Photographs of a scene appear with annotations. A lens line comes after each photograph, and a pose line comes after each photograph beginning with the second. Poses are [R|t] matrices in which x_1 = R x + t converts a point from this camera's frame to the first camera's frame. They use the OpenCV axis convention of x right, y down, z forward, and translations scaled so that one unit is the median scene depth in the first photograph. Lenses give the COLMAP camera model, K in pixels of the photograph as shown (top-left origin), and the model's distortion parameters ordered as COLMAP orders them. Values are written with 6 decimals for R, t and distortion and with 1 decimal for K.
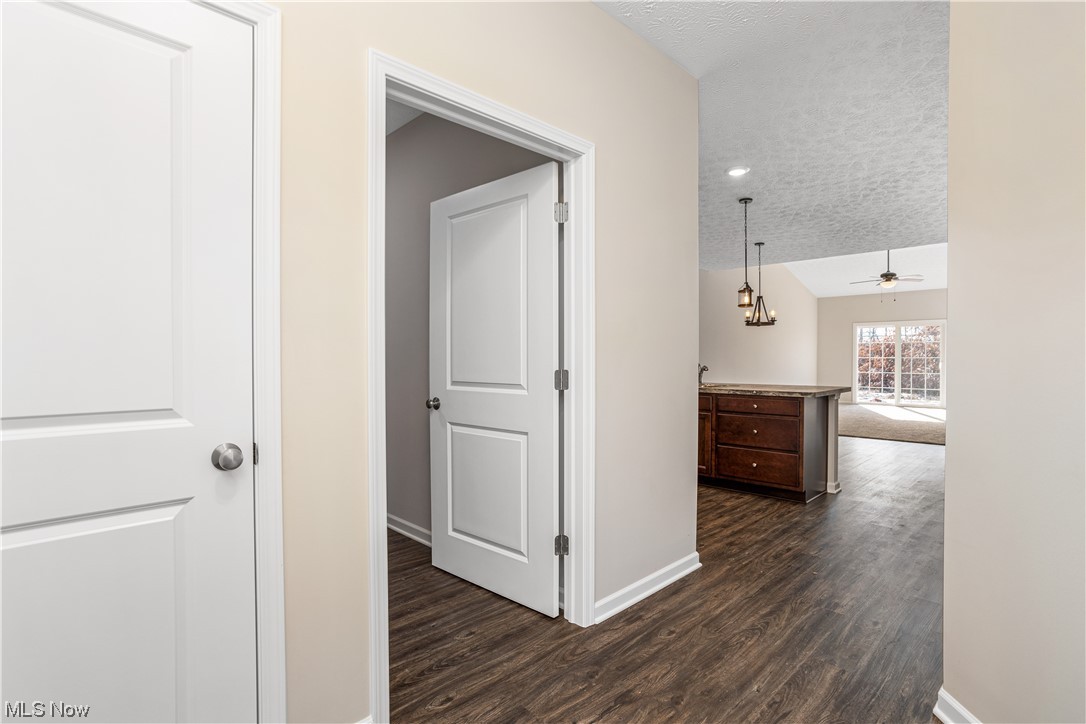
lens RADIAL K [[524.9, 0, 544.5], [0, 524.9, 364.9], [0, 0, 1]] dist [-0.040875, 0.023332]
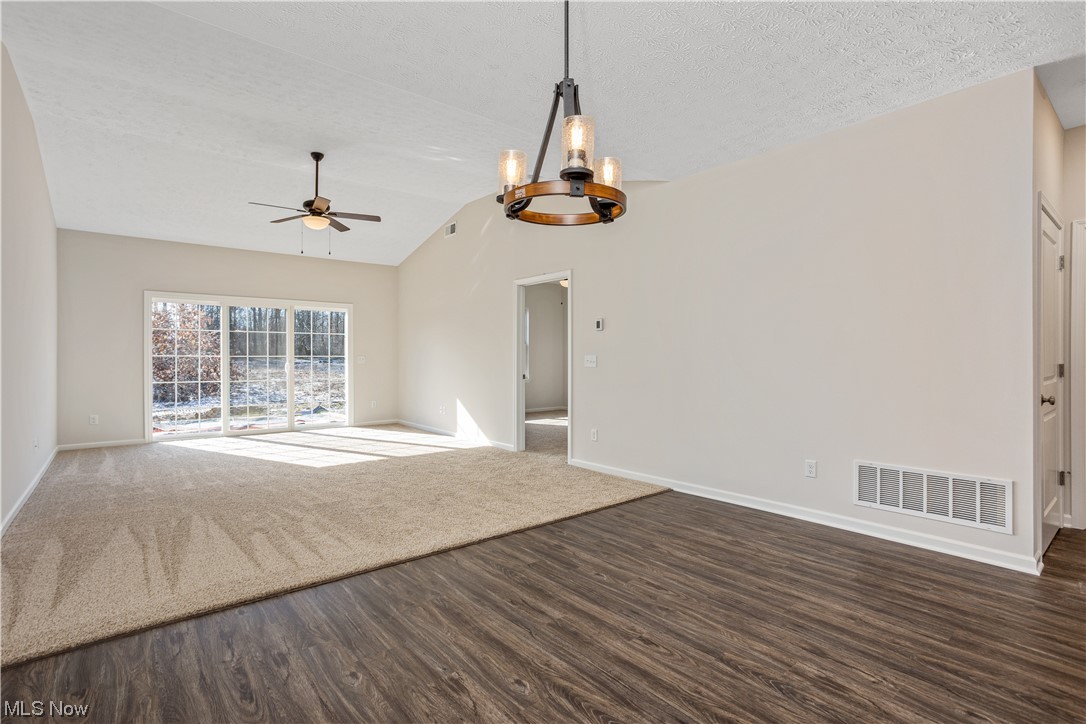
lens RADIAL K [[524.9, 0, 549.5], [0, 524.9, 359.9], [0, 0, 1]] dist [-0.040875, 0.023332]
pose [[0.081422, -0.003624, 0.996673, 0.258360], [0.010551, 0.999940, 0.002774, -0.017284], [-0.996624, 0.010290, 0.081455, 1.387184]]
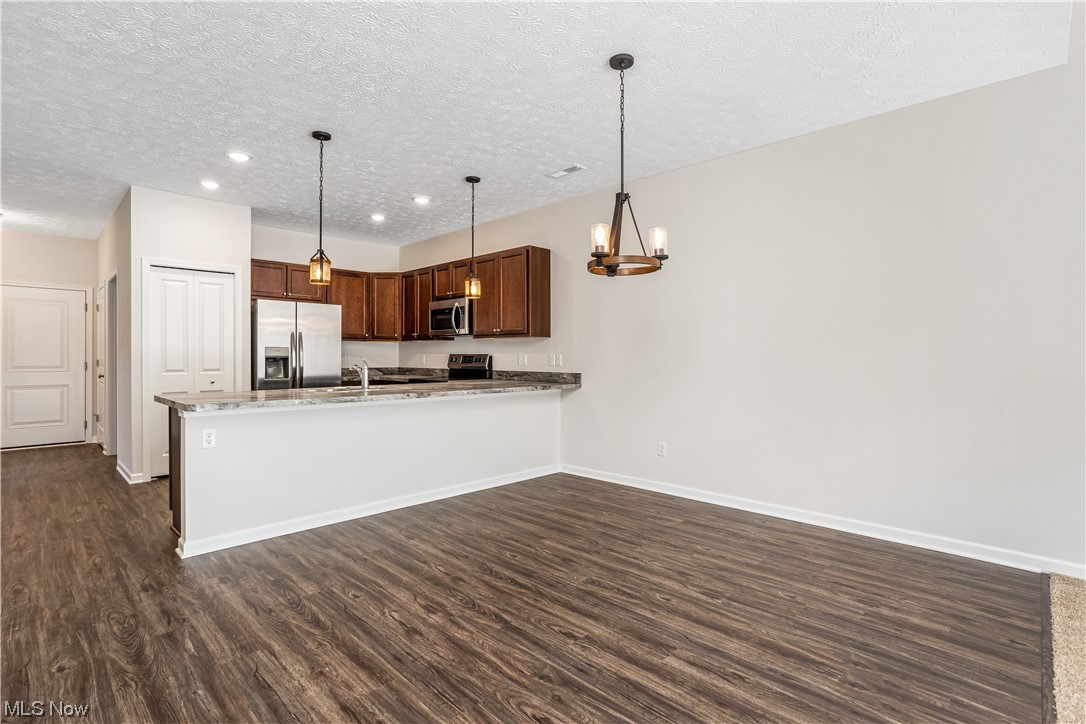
lens RADIAL K [[524.9, 0, 548.1], [0, 524.9, 357.4], [0, 0, 1]] dist [-0.040875, 0.023332]
pose [[0.018672, 0.005583, -0.999810, 1.119220], [-0.011928, 0.999914, 0.005361, -0.018757], [0.999755, 0.011825, 0.018737, 1.315665]]
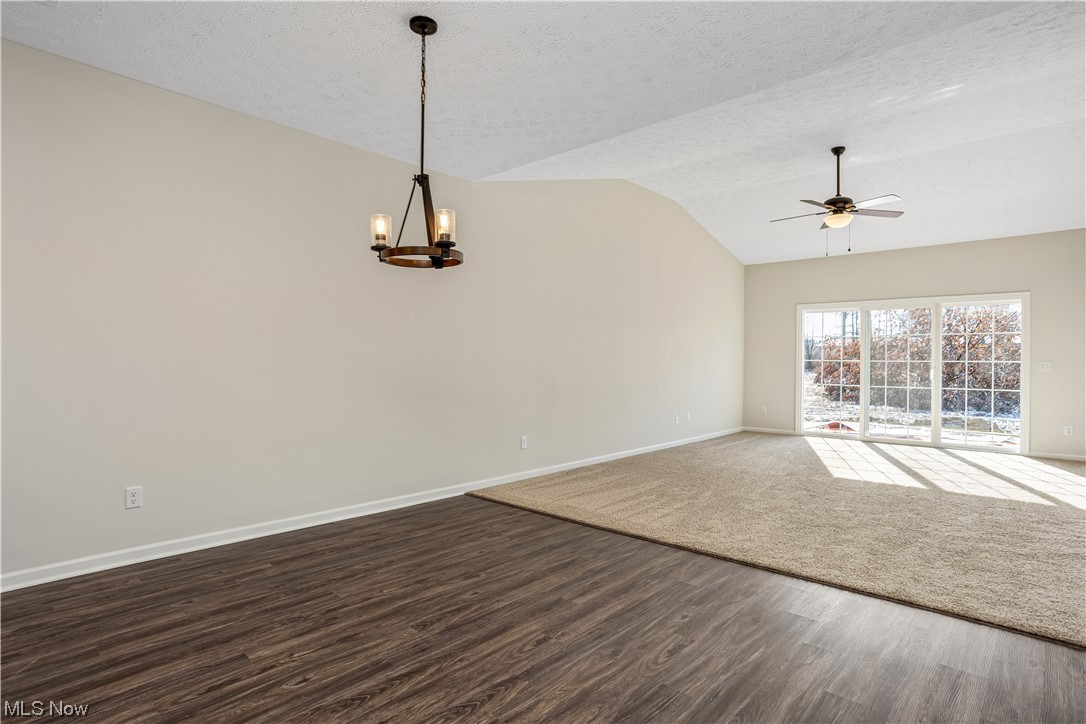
lens RADIAL K [[562.6, 0, 543.9], [0, 562.6, 365.9], [0, 0, 1]] dist [-0.046723, 0.022255]
pose [[0.998855, 0.007066, 0.047313, 0.665582], [-0.007016, 0.999975, -0.001239, -0.011320], [-0.047321, 0.000906, 0.998879, 0.885215]]
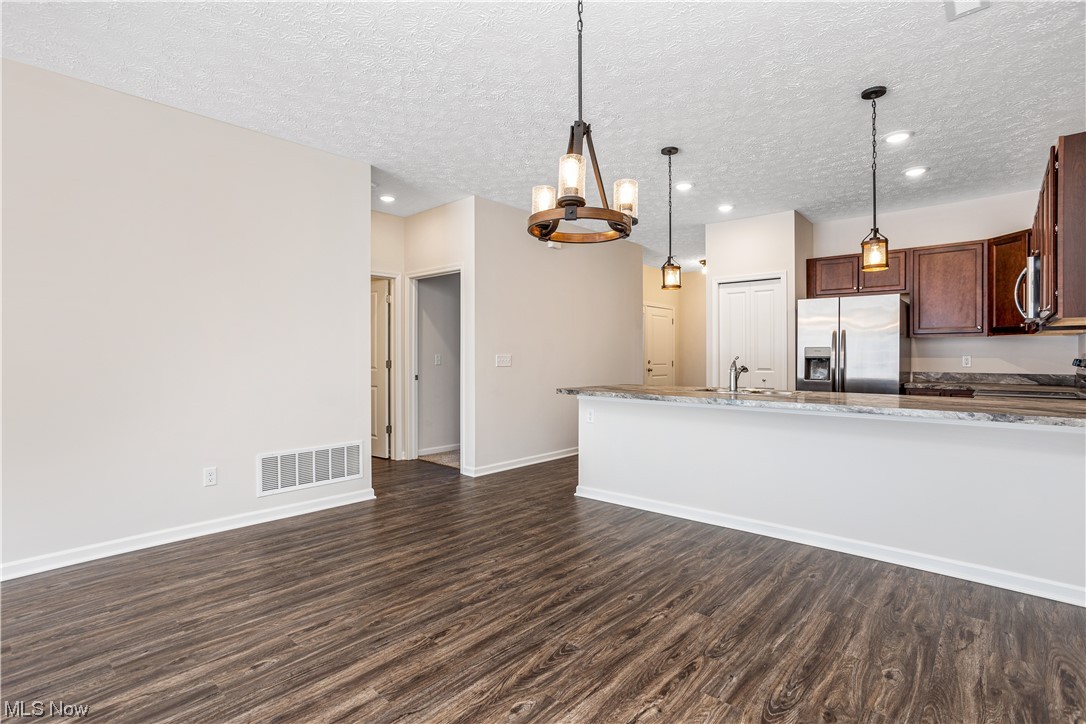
lens RADIAL K [[524.9, 0, 540.6], [0, 524.9, 355.2], [0, 0, 1]] dist [-0.040875, 0.023332]
pose [[-0.998193, 0.001736, -0.060067, 0.629182], [0.001242, 0.999965, 0.008265, -0.021220], [0.060079, 0.008175, -0.998160, 1.779548]]
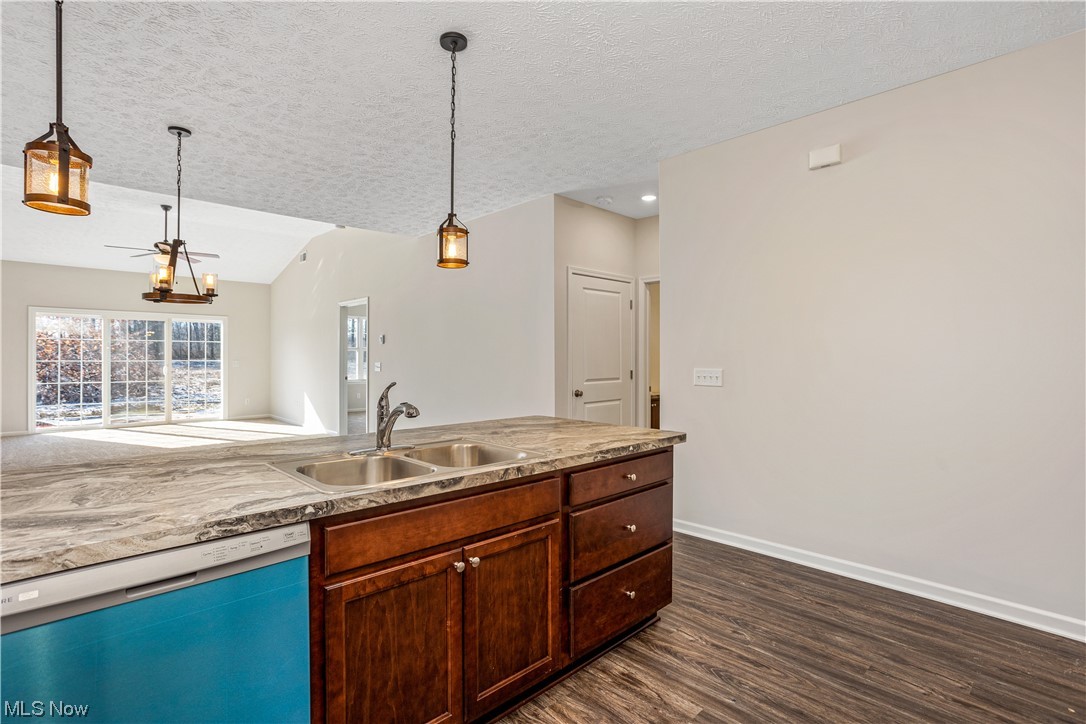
lens RADIAL K [[524.9, 0, 549.2], [0, 524.9, 355.2], [0, 0, 1]] dist [-0.040875, 0.023332]
pose [[0.005113, 0.005508, 0.999972, -0.080523], [0.009865, 0.999936, -0.005558, -0.028864], [-0.999938, 0.009893, 0.005059, 0.922504]]
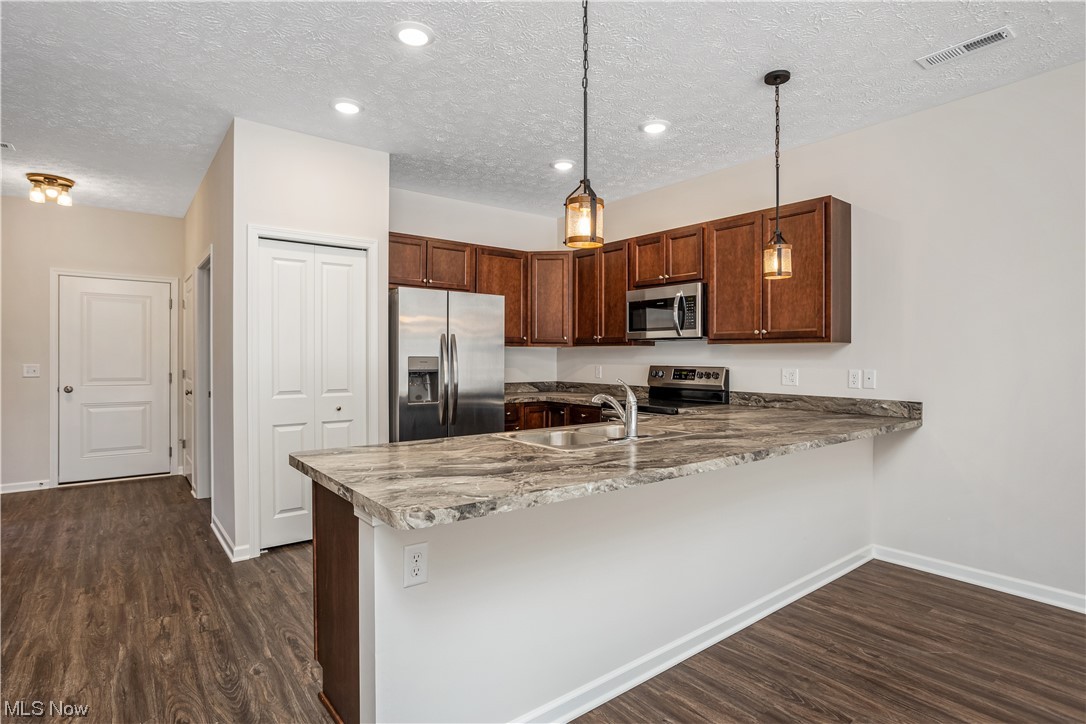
lens RADIAL K [[562.6, 0, 552.9], [0, 562.6, 361.2], [0, 0, 1]] dist [-0.046723, 0.022255]
pose [[-0.103004, 0.010532, -0.994625, 0.799007], [-0.014544, 0.999821, 0.012093, -0.033486], [0.994575, 0.015711, -0.102832, 1.031663]]
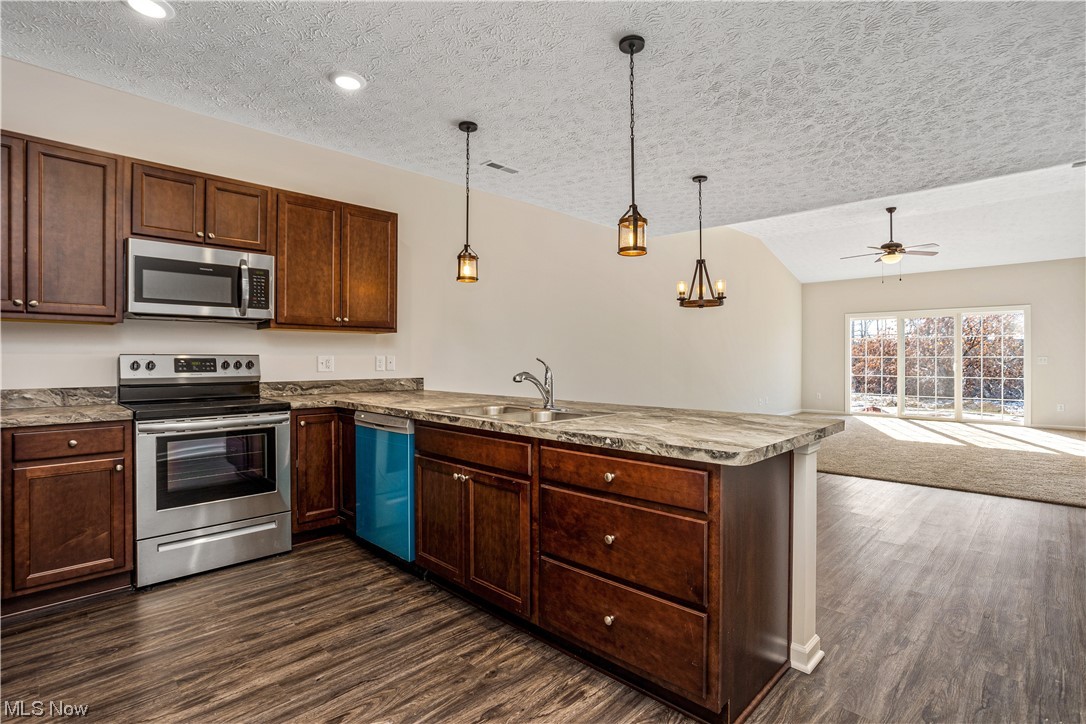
lens RADIAL K [[528.9, 0, 542.4], [0, 528.9, 356.6], [0, 0, 1]] dist [-0.041310, 0.013288]
pose [[0.999929, 0.001372, 0.011854, 0.297087], [-0.001204, 0.999899, -0.014166, -0.006613], [-0.011872, 0.014150, 0.999829, 0.505962]]
